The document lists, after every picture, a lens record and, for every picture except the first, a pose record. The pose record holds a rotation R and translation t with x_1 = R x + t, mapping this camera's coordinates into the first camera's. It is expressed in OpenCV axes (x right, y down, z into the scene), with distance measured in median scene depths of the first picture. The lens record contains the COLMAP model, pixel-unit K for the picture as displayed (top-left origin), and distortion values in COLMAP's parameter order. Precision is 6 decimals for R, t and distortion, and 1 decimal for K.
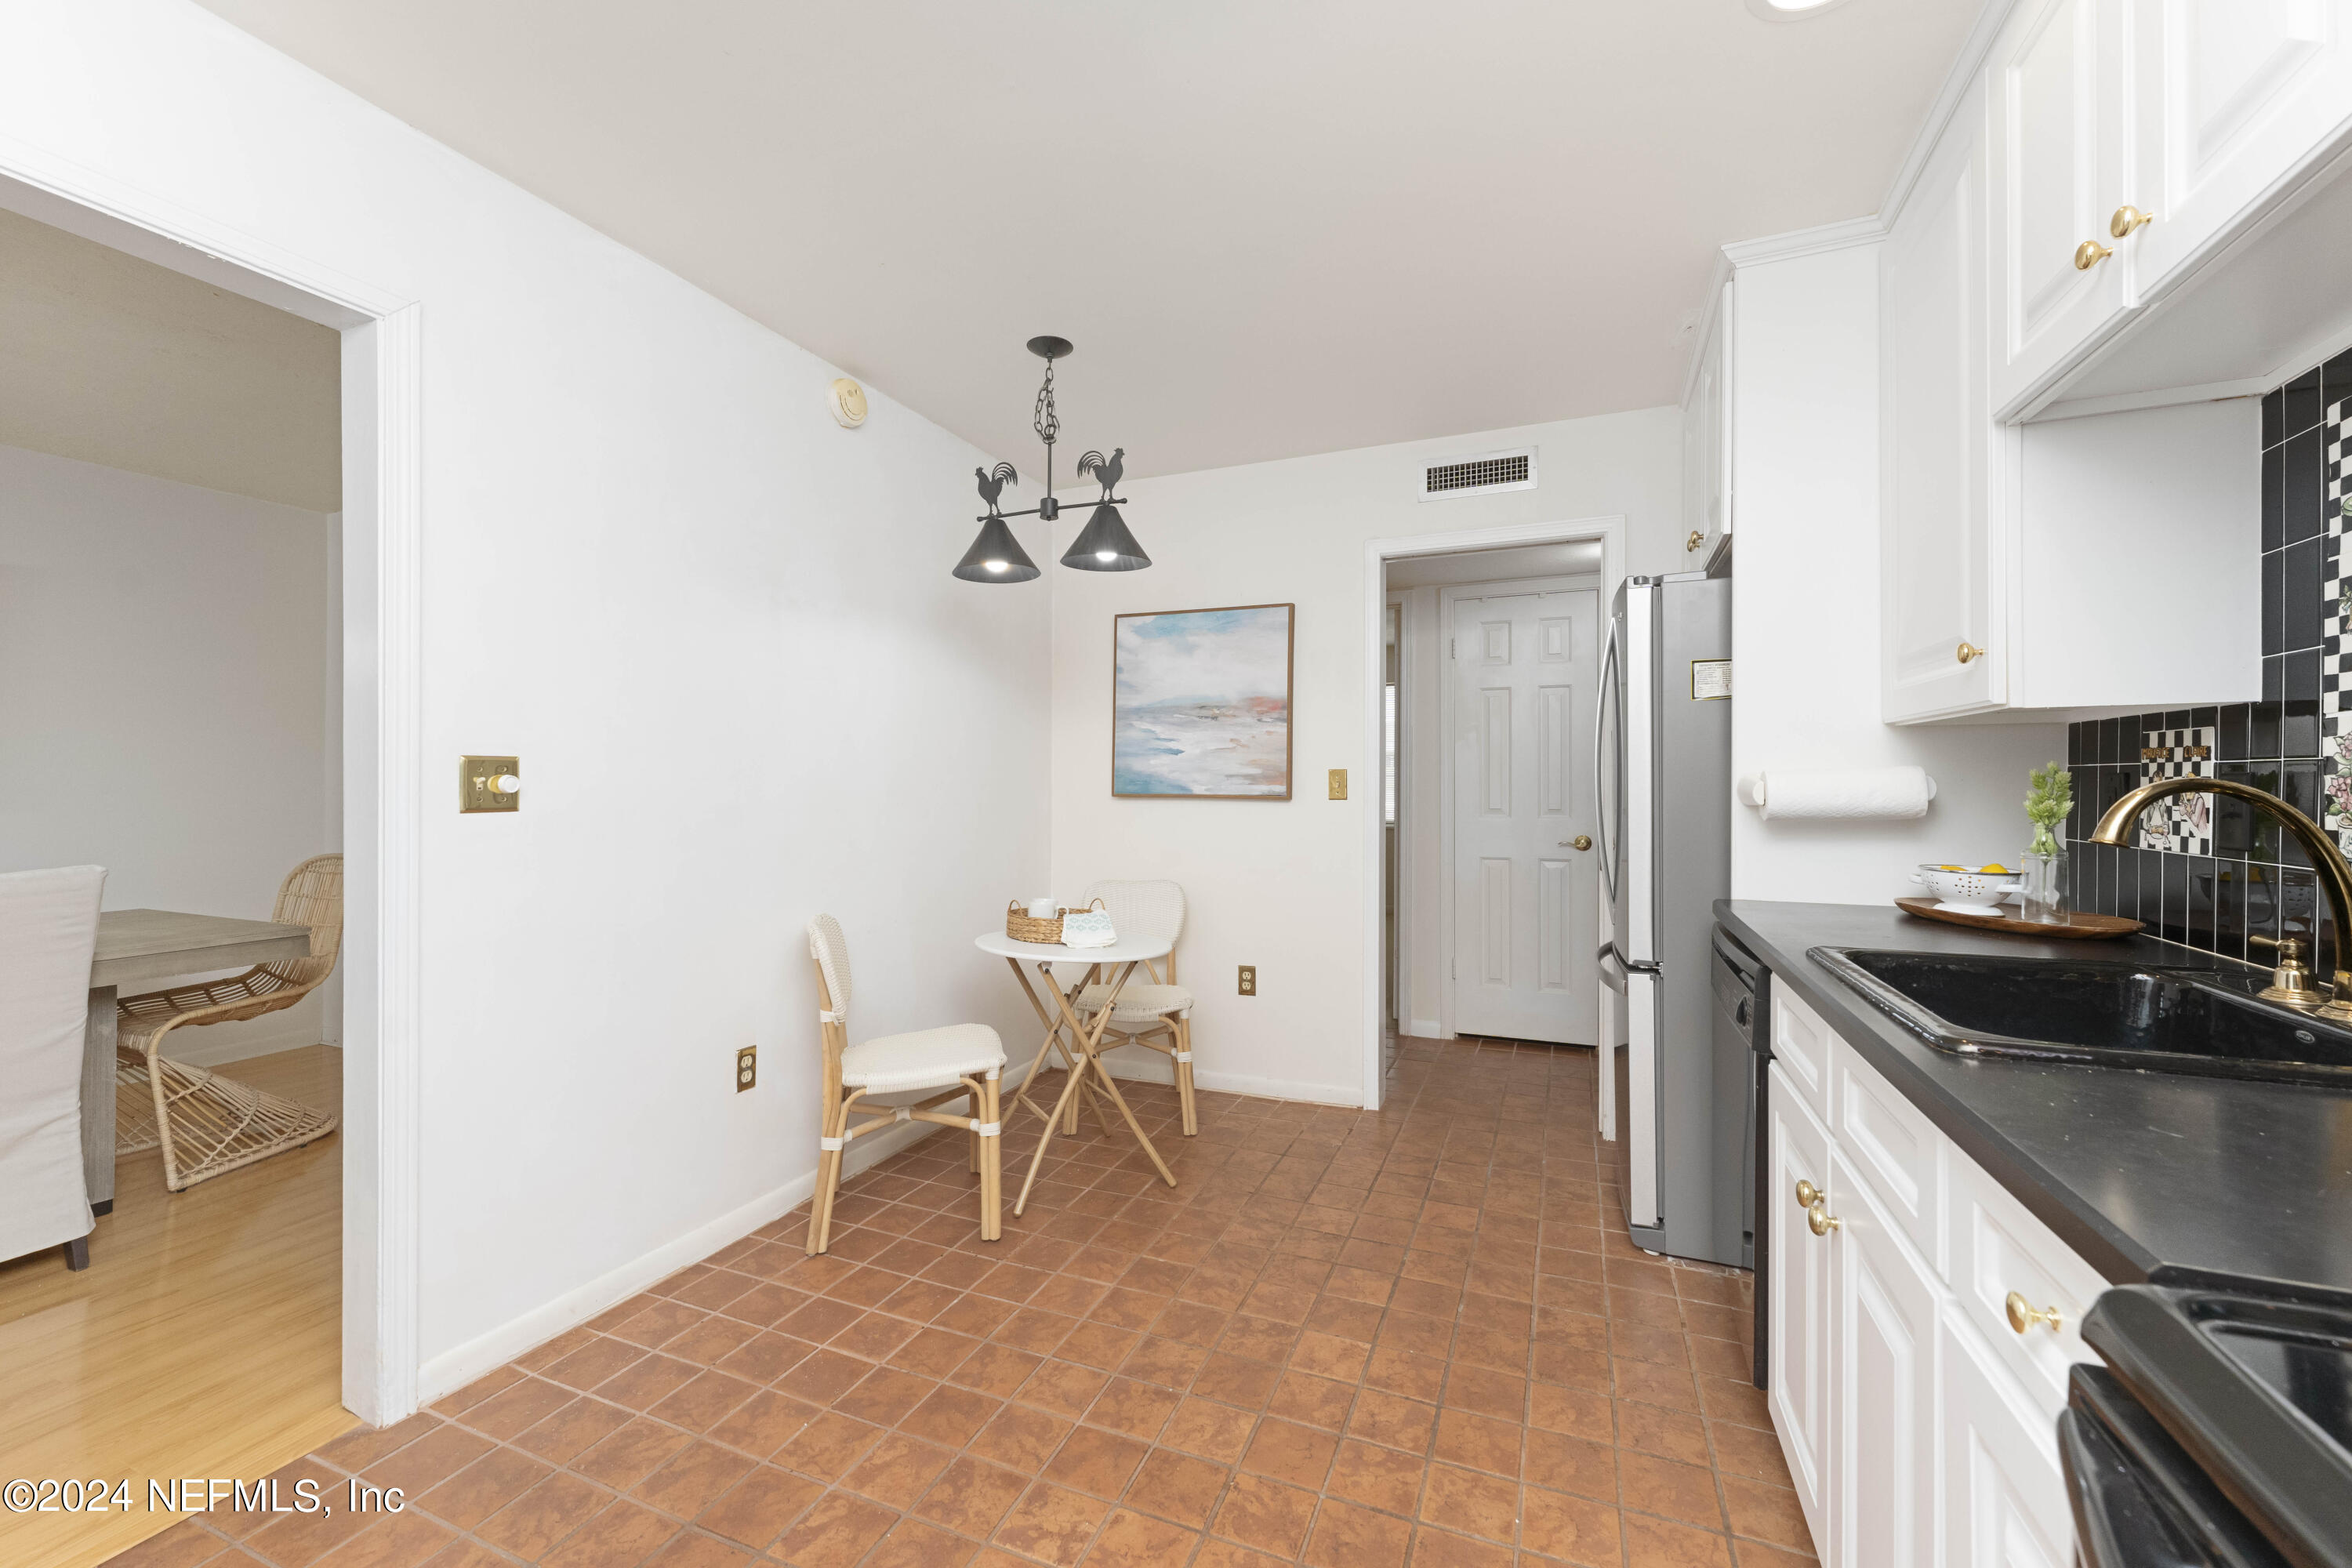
lens RADIAL K [[956.3, 0, 1161.9], [0, 956.3, 775.3], [0, 0, 1]] dist [-0.002199, -0.000563]
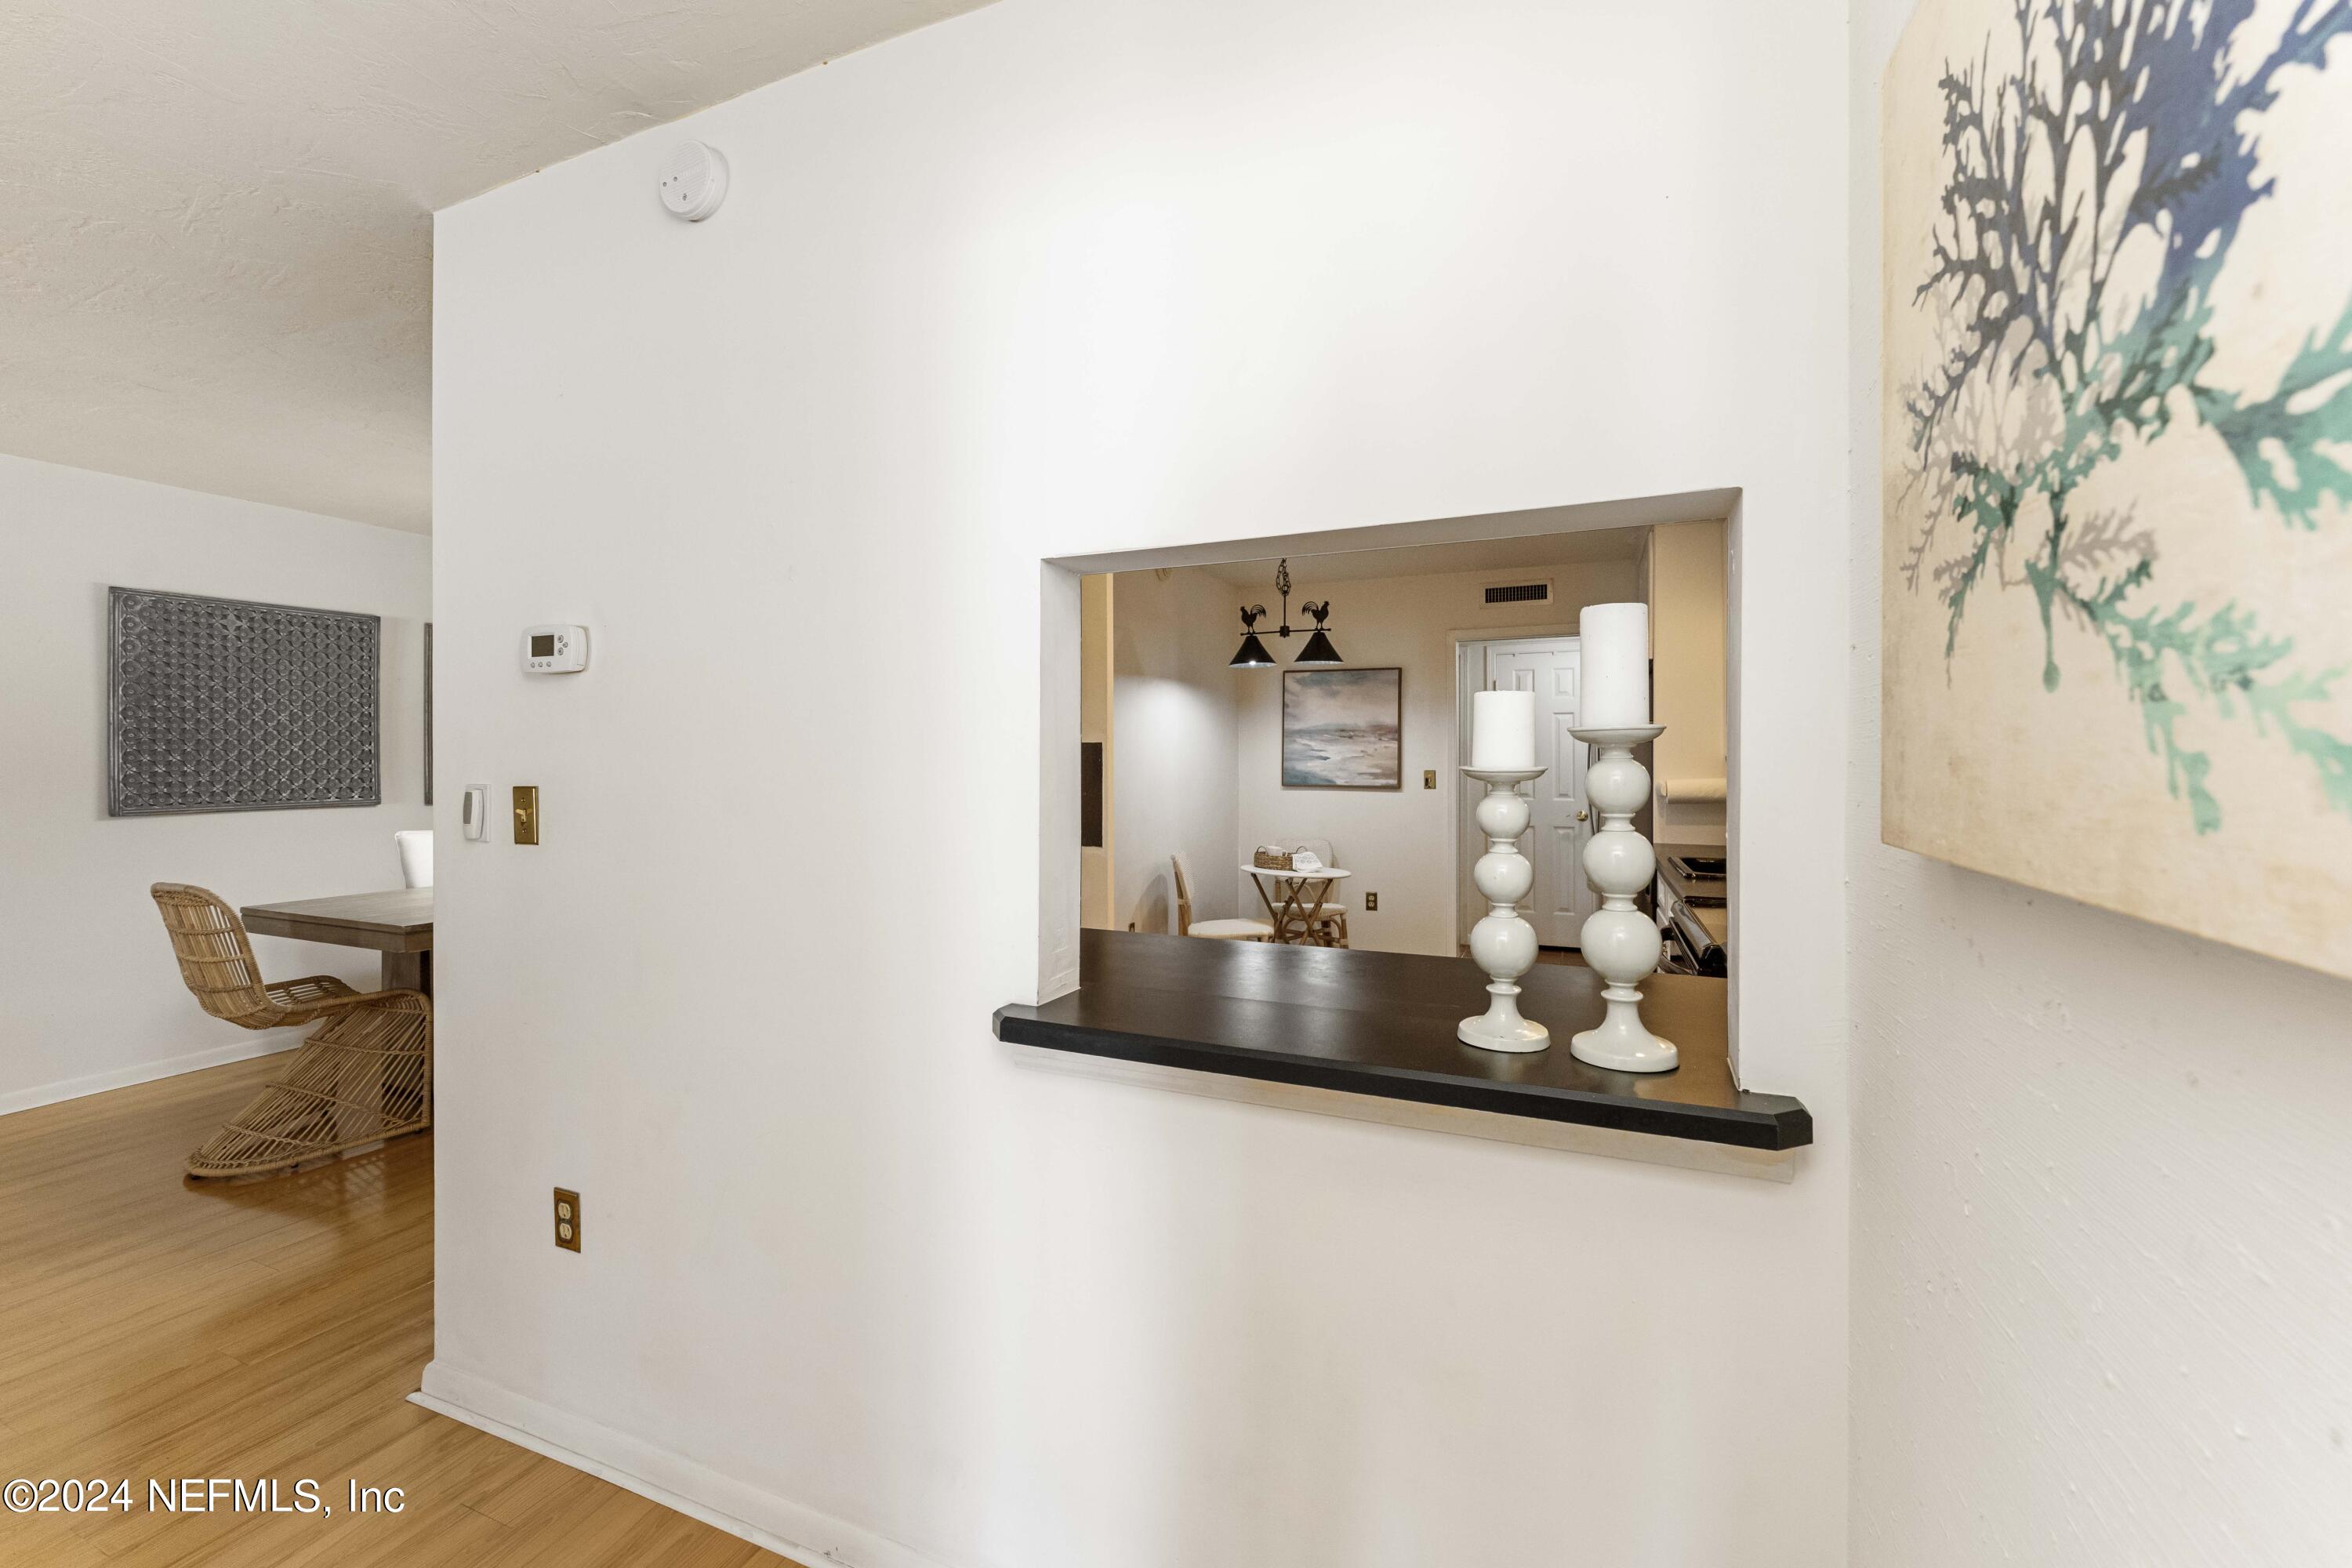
lens RADIAL K [[956.3, 0, 1187.7], [0, 956.3, 759.2], [0, 0, 1]] dist [-0.002199, -0.000563]
pose [[0.999991, -0.001585, 0.003982, -0.230816], [0.001579, 0.999998, 0.001496, -0.027344], [-0.003985, -0.001489, 0.999991, -0.615568]]
